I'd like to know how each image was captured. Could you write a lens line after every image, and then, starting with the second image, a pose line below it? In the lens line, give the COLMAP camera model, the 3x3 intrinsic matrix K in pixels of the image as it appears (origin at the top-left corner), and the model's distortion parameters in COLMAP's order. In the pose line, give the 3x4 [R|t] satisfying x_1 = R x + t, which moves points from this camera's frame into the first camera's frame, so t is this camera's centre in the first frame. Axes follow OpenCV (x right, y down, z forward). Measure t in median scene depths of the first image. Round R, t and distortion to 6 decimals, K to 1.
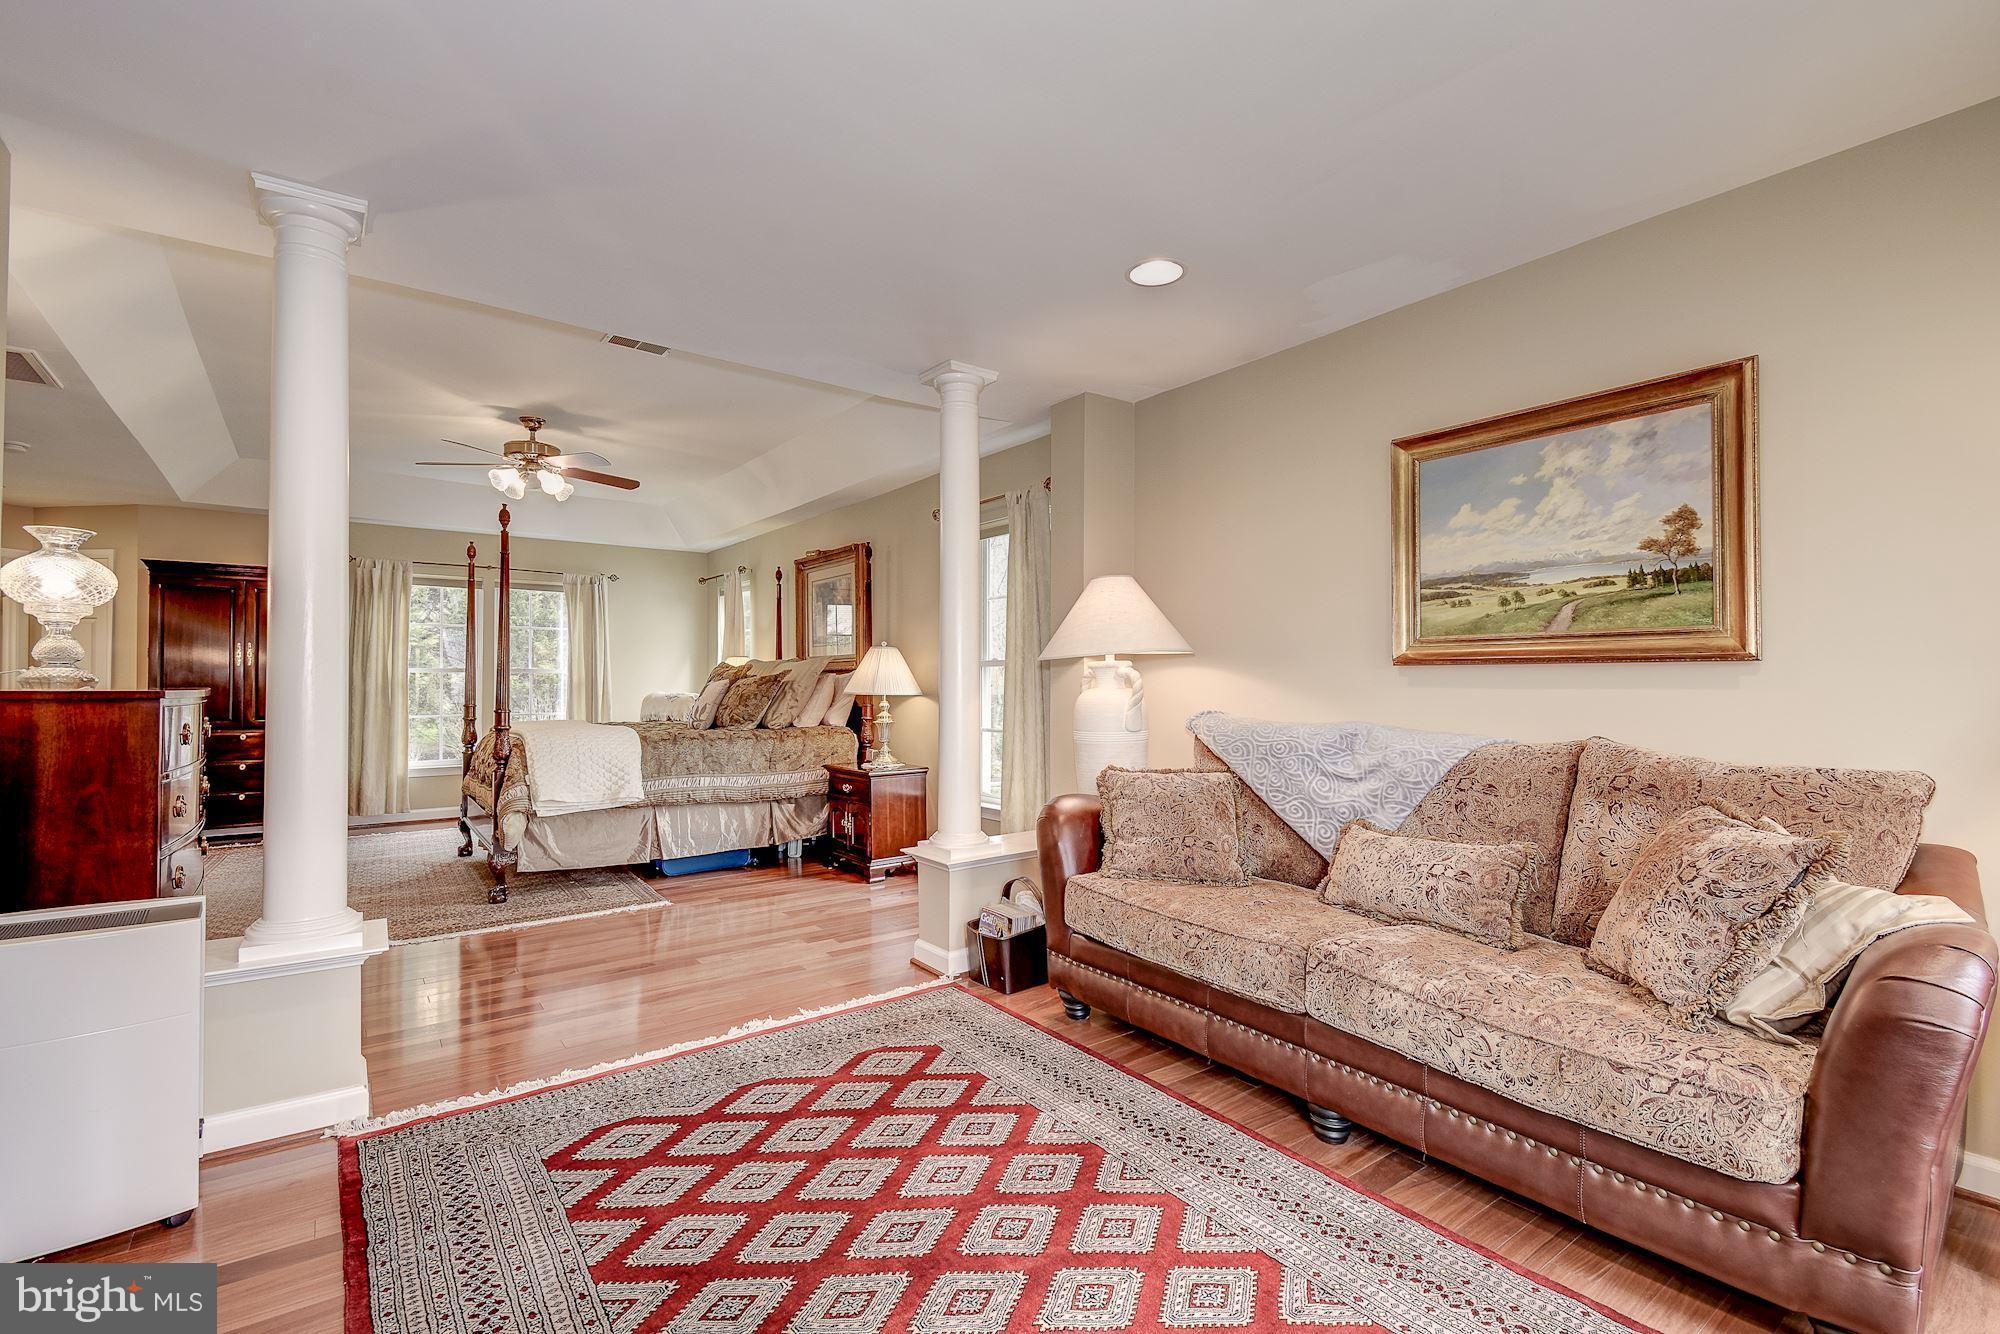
lens RADIAL K [[883.8, 0, 1002.4], [0, 883.8, 668.1], [0, 0, 1]] dist [0.043926, -0.026248]
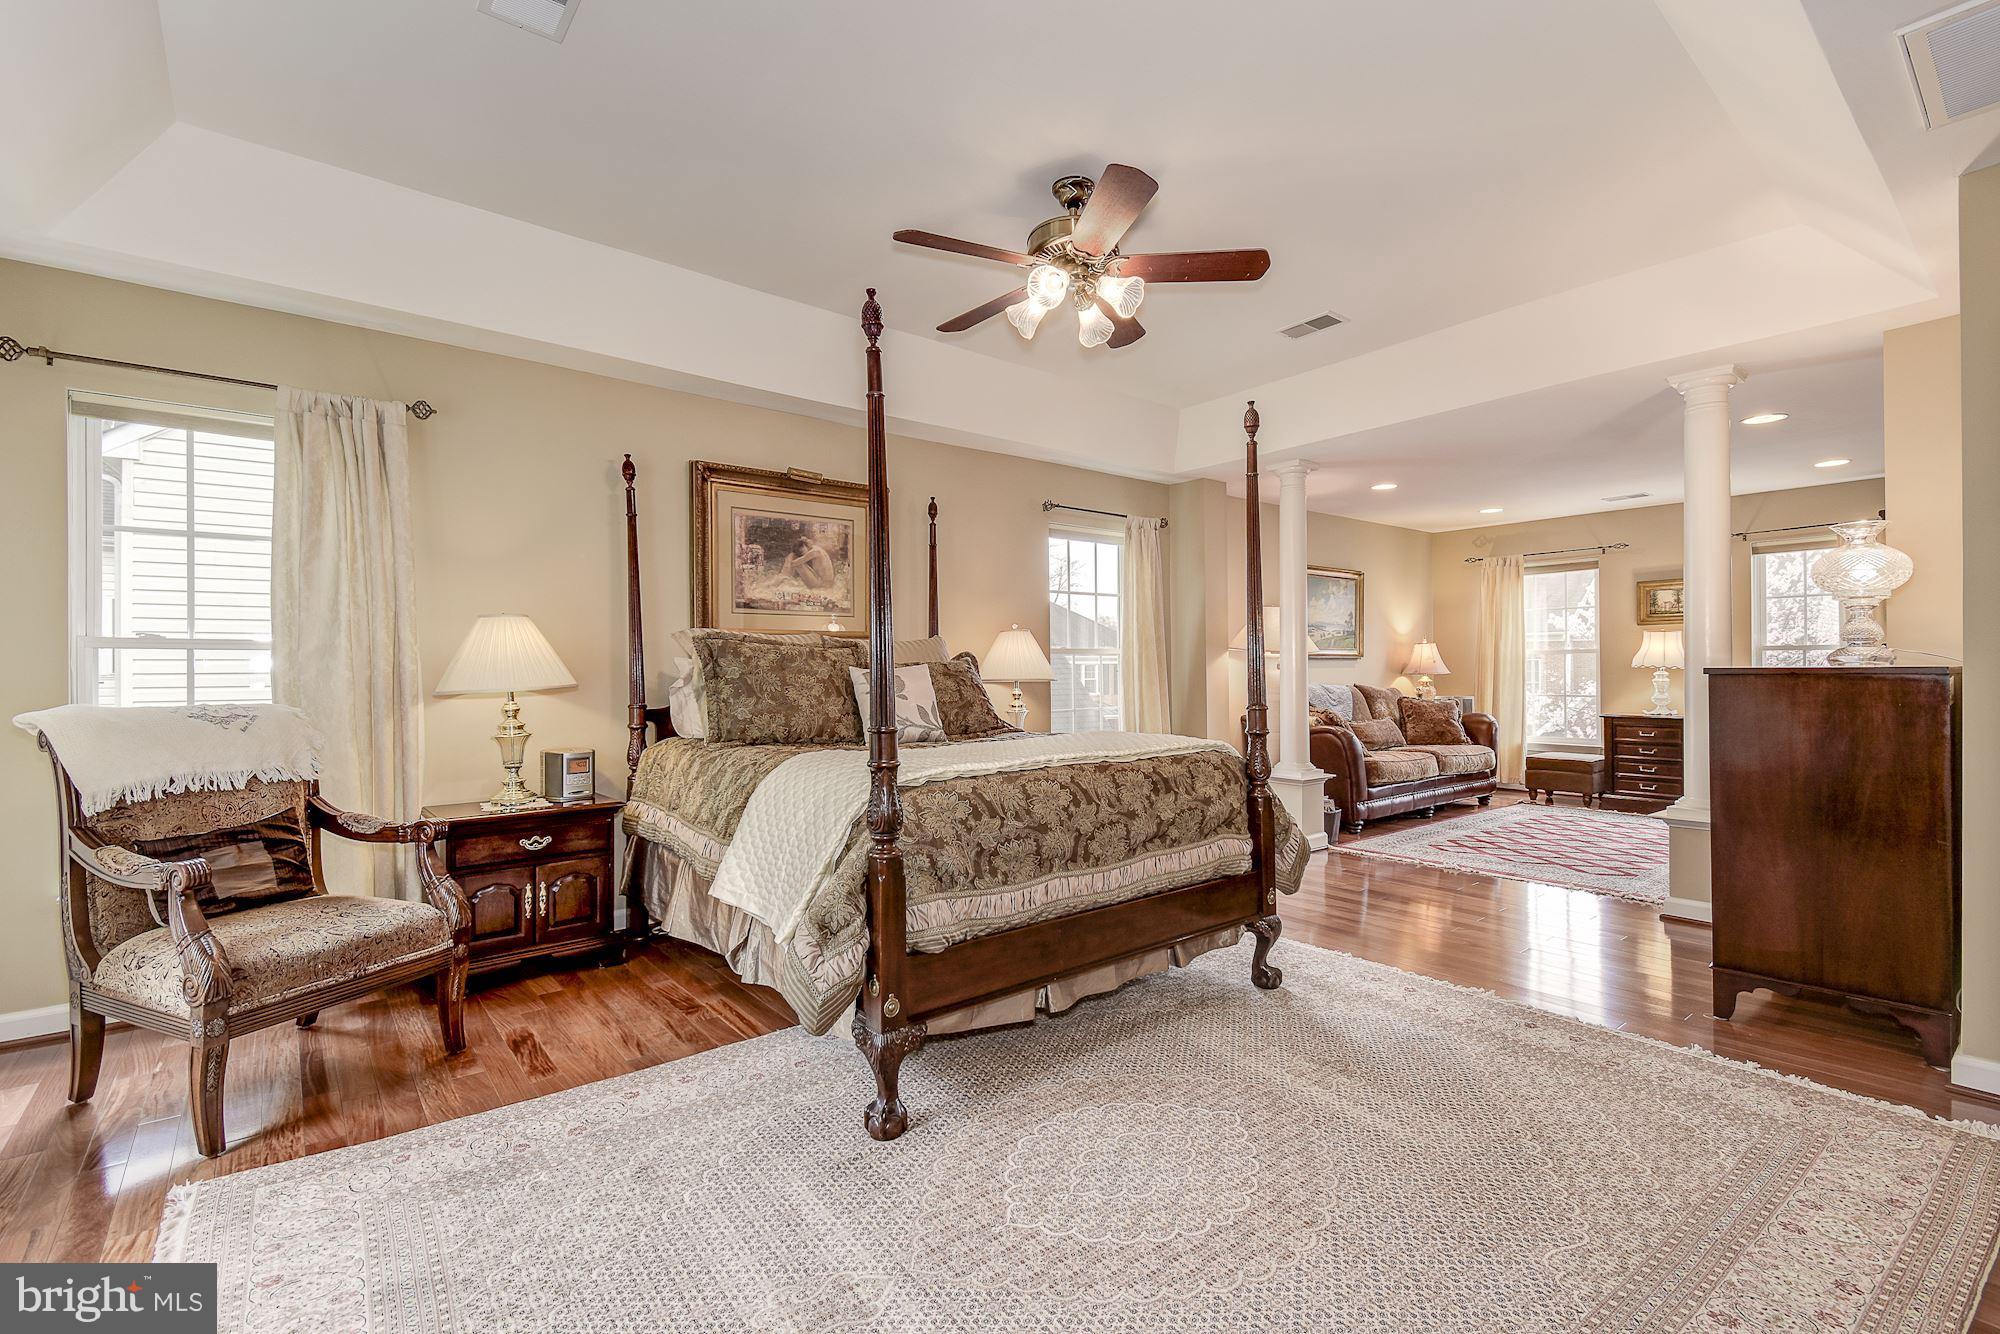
lens RADIAL K [[883.8, 0, 1002.4], [0, 883.8, 668.1], [0, 0, 1]] dist [0.043926, -0.026248]
pose [[-0.044975, 0.007153, 0.998962, -2.257468], [-0.011417, 0.999905, -0.007673, 0.061748], [-0.998923, -0.011750, -0.044890, 2.248567]]
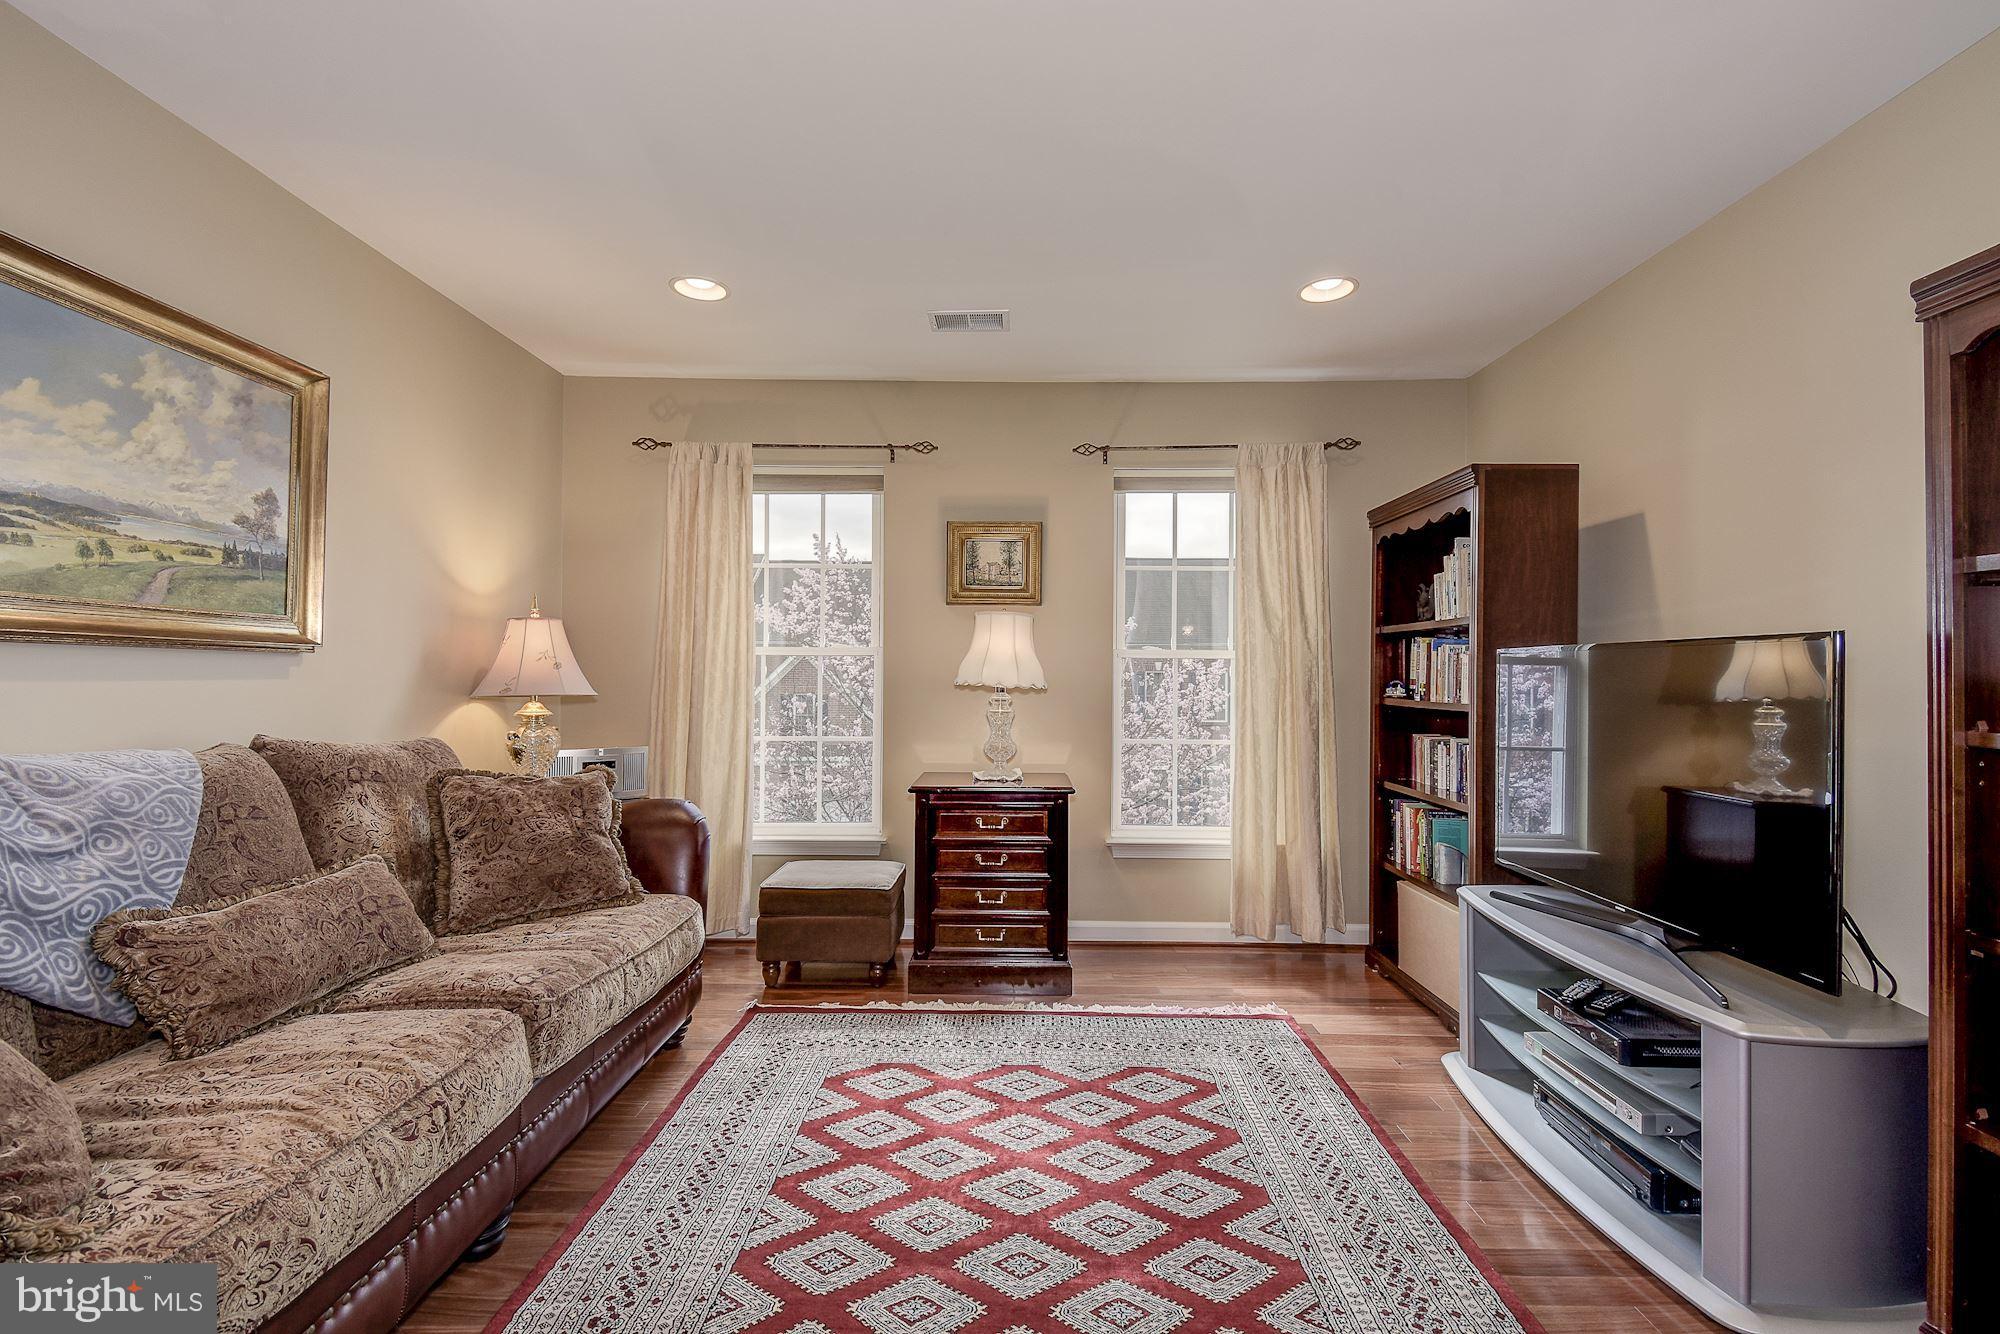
lens RADIAL K [[883.8, 0, 1002.4], [0, 883.8, 668.1], [0, 0, 1]] dist [0.043926, -0.026248]
pose [[-0.802010, 0.000366, 0.597311, -0.416450], [-0.017413, 0.999560, -0.023993, 0.018872], [-0.597057, -0.029644, -0.801651, 1.204080]]
